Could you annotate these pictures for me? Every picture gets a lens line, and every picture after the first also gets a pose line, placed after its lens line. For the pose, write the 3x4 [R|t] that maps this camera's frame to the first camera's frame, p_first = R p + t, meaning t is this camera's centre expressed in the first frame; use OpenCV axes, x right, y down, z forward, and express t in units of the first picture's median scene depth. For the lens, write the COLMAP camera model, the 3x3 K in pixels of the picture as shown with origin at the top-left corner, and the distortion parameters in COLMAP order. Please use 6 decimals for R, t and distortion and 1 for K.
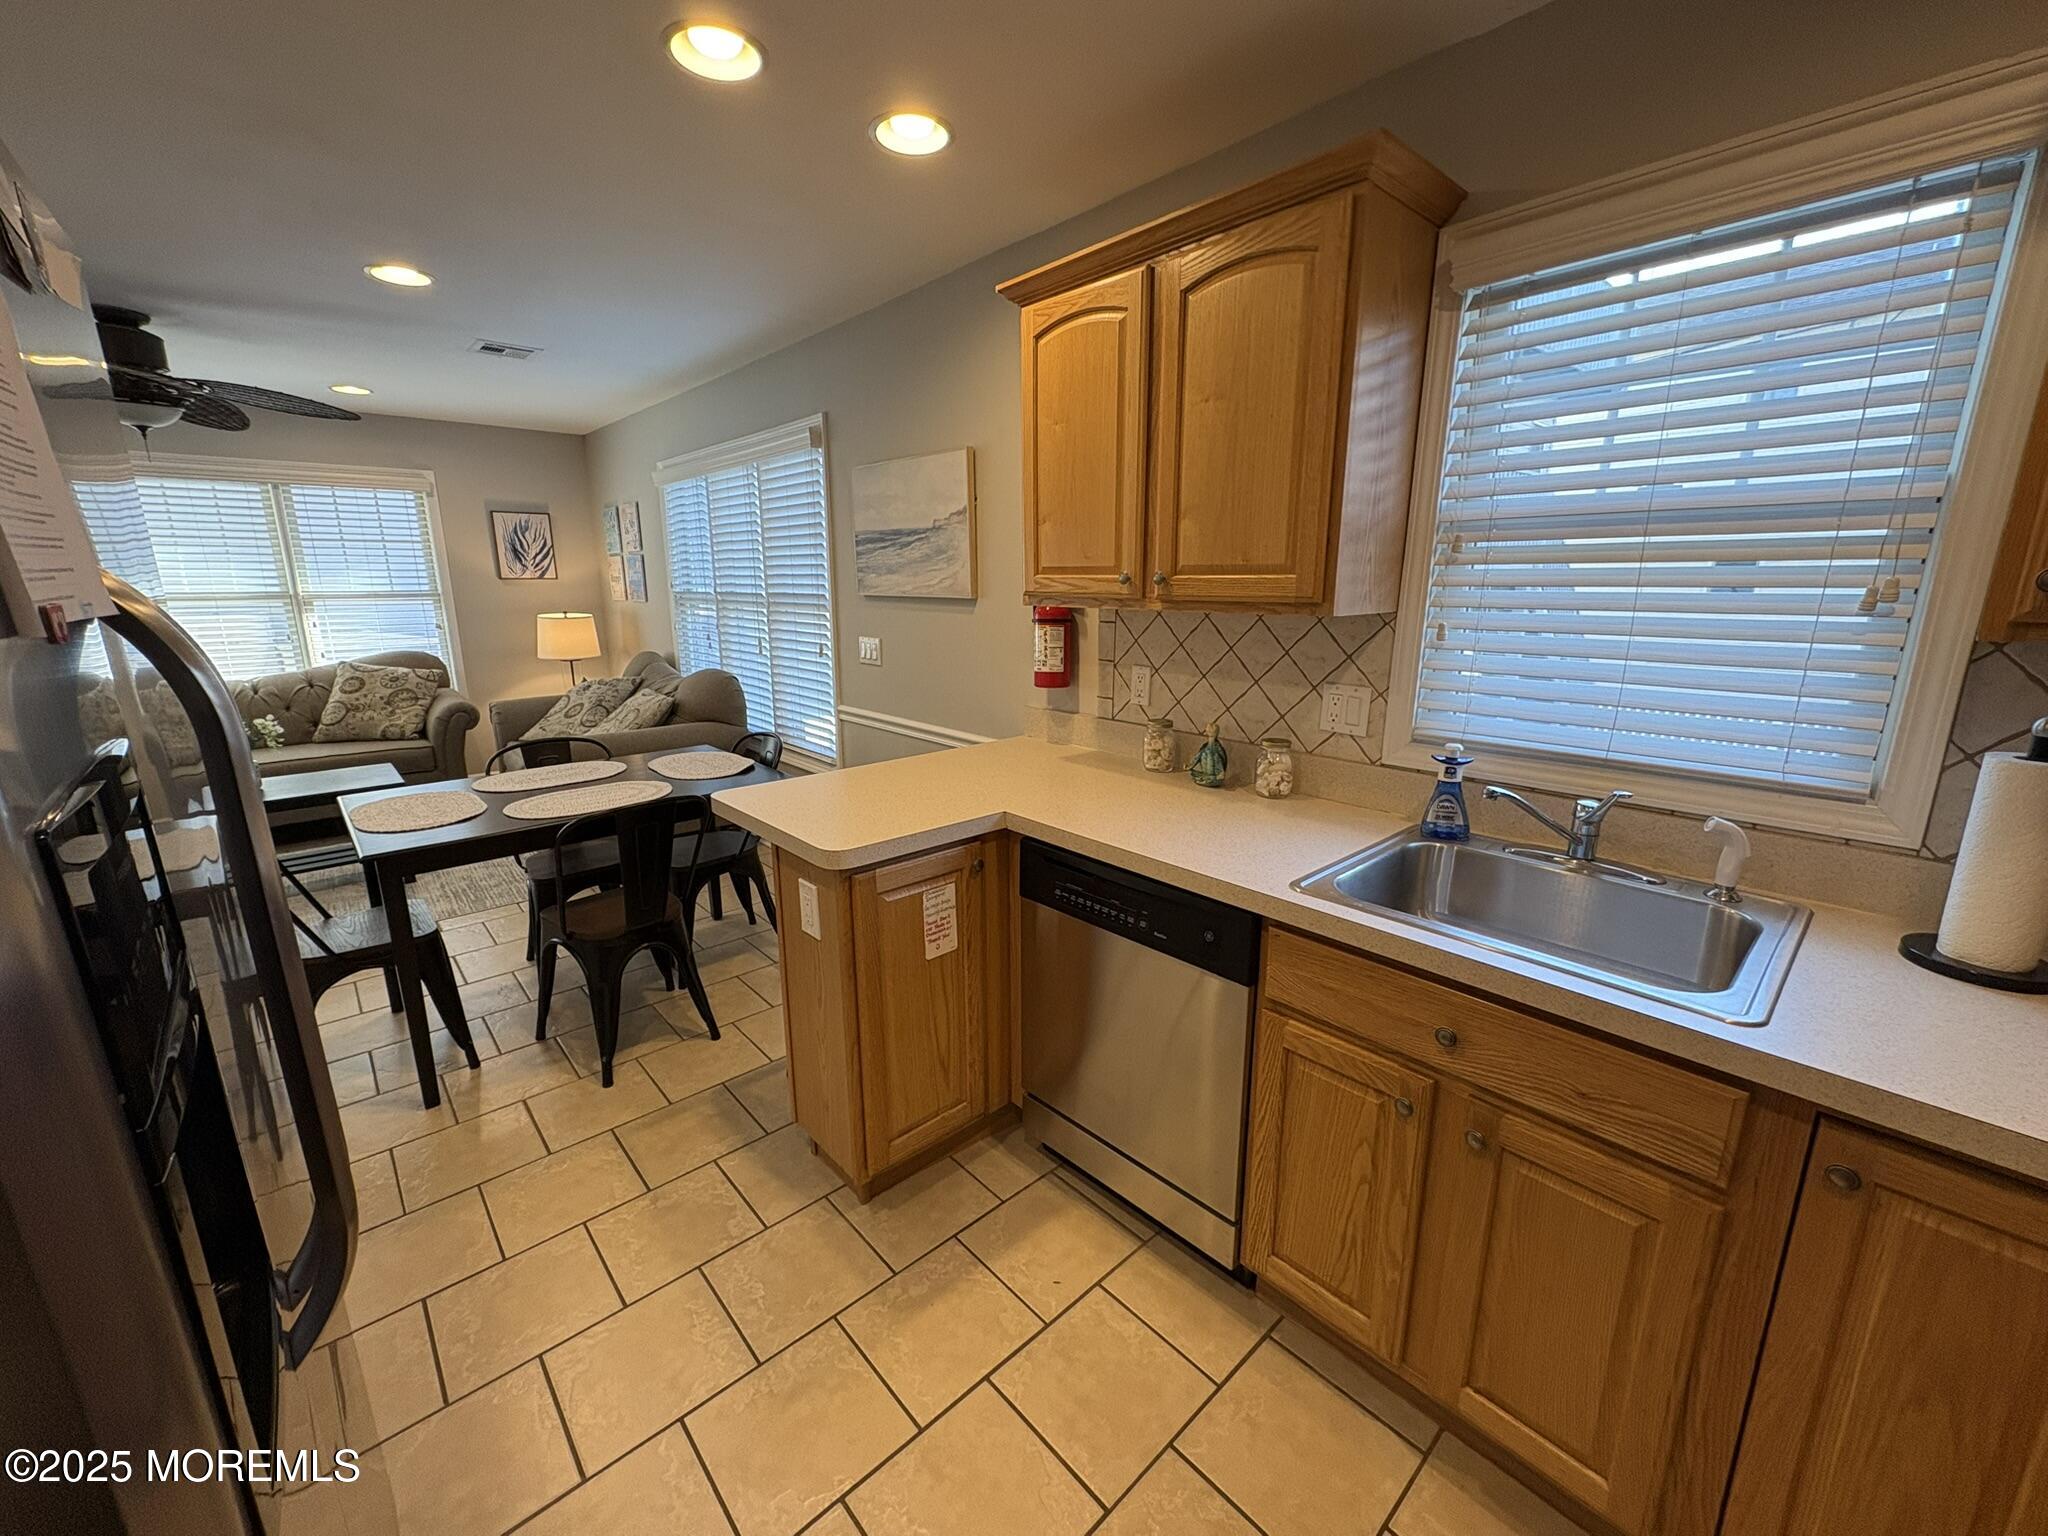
lens RADIAL K [[810.3, 0, 1024.0], [0, 810.3, 768.0], [0, 0, 1]] dist [-0.000404, -0.000290]
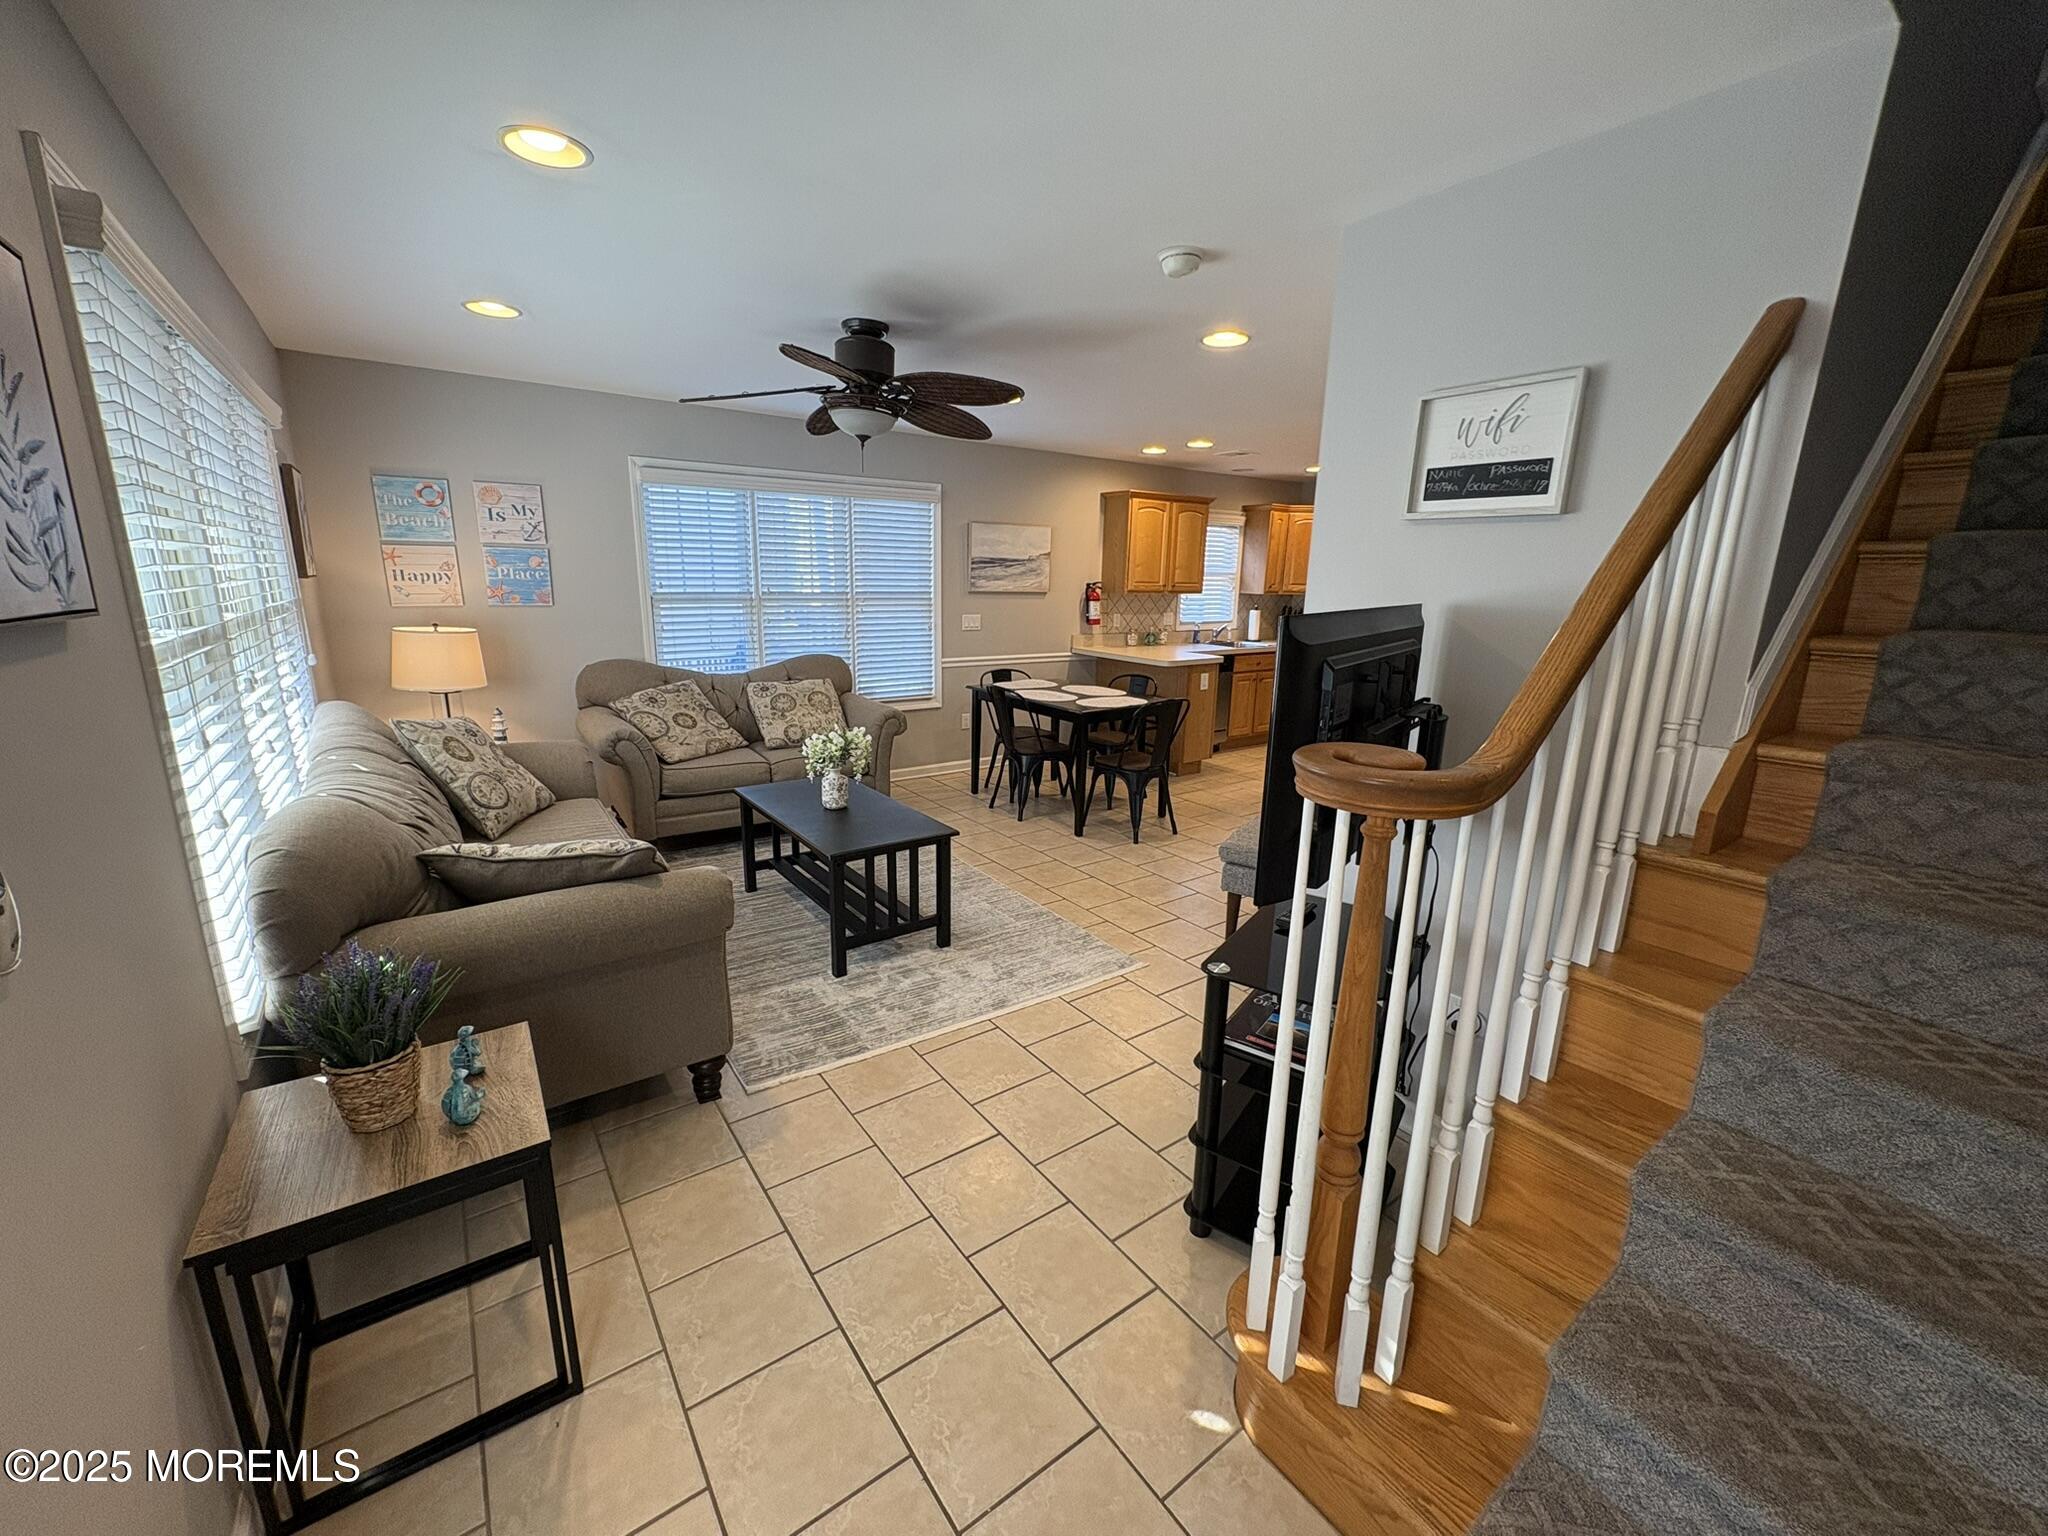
lens RADIAL K [[810.3, 0, 1024.0], [0, 810.3, 768.0], [0, 0, 1]] dist [-0.000404, -0.000290]
pose [[0.101717, -0.217511, 0.970743, -1.822808], [0.218743, 0.956813, 0.191469, -0.142951], [-0.970466, 0.192867, 0.144903, 0.636006]]
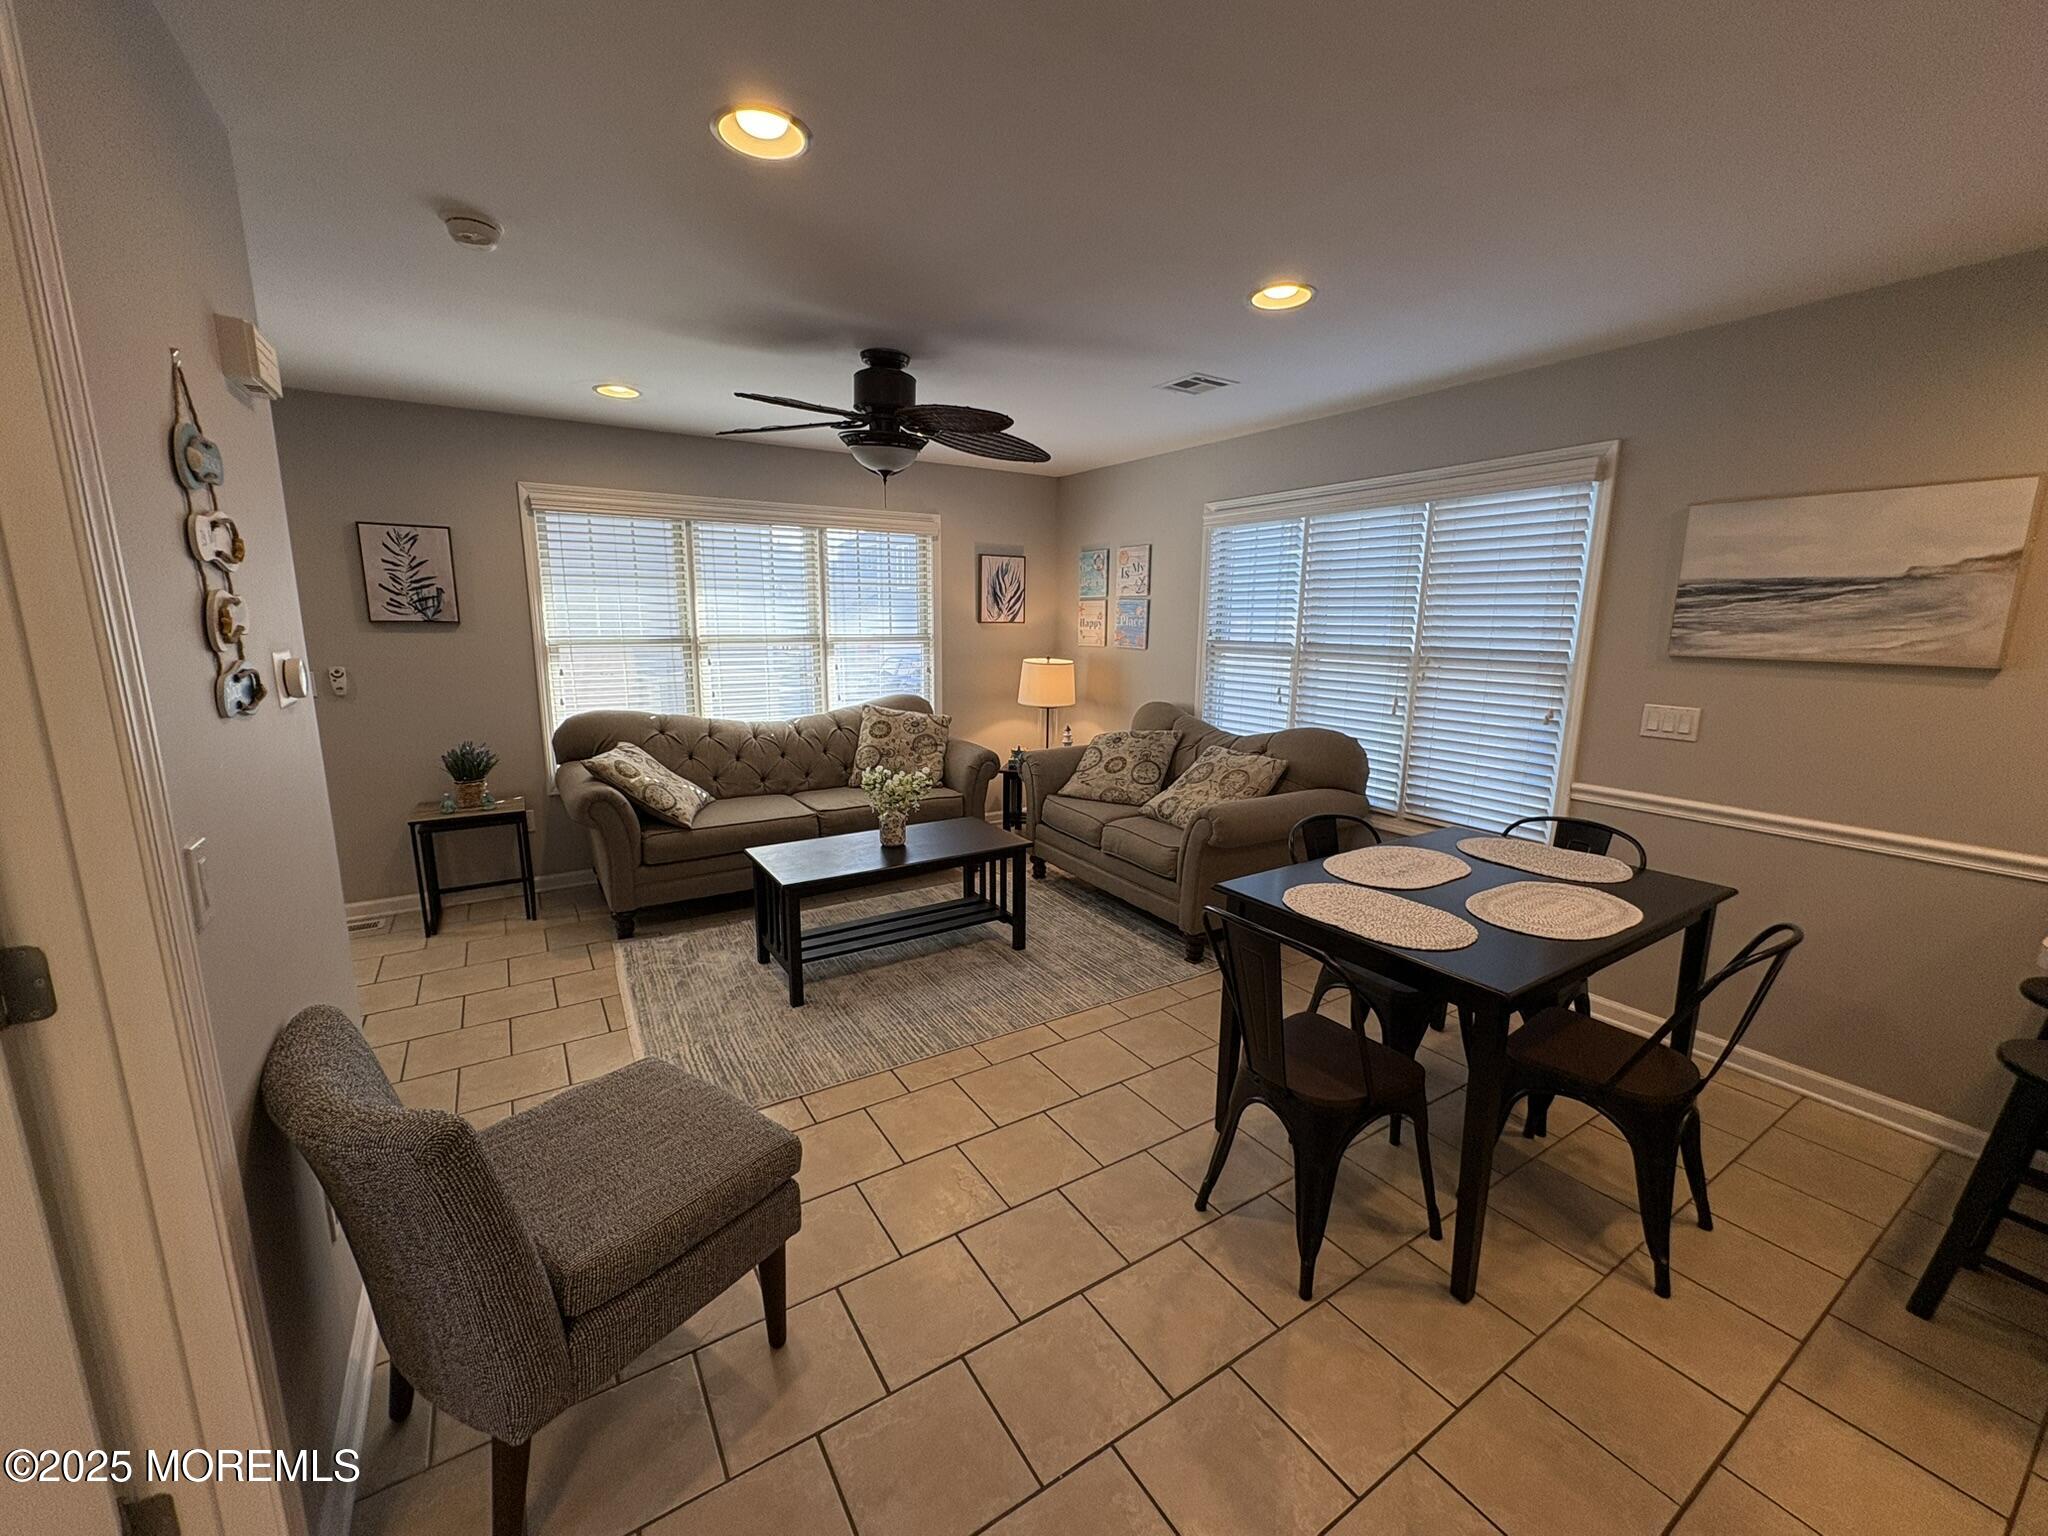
lens RADIAL K [[810.3, 0, 1024.0], [0, 810.3, 768.0], [0, 0, 1]] dist [-0.000404, -0.000290]
pose [[0.986127, 0.040427, -0.160994, -0.647559], [-0.047693, 0.997999, -0.041525, -0.029945], [0.158993, 0.048628, 0.986081, 0.076815]]
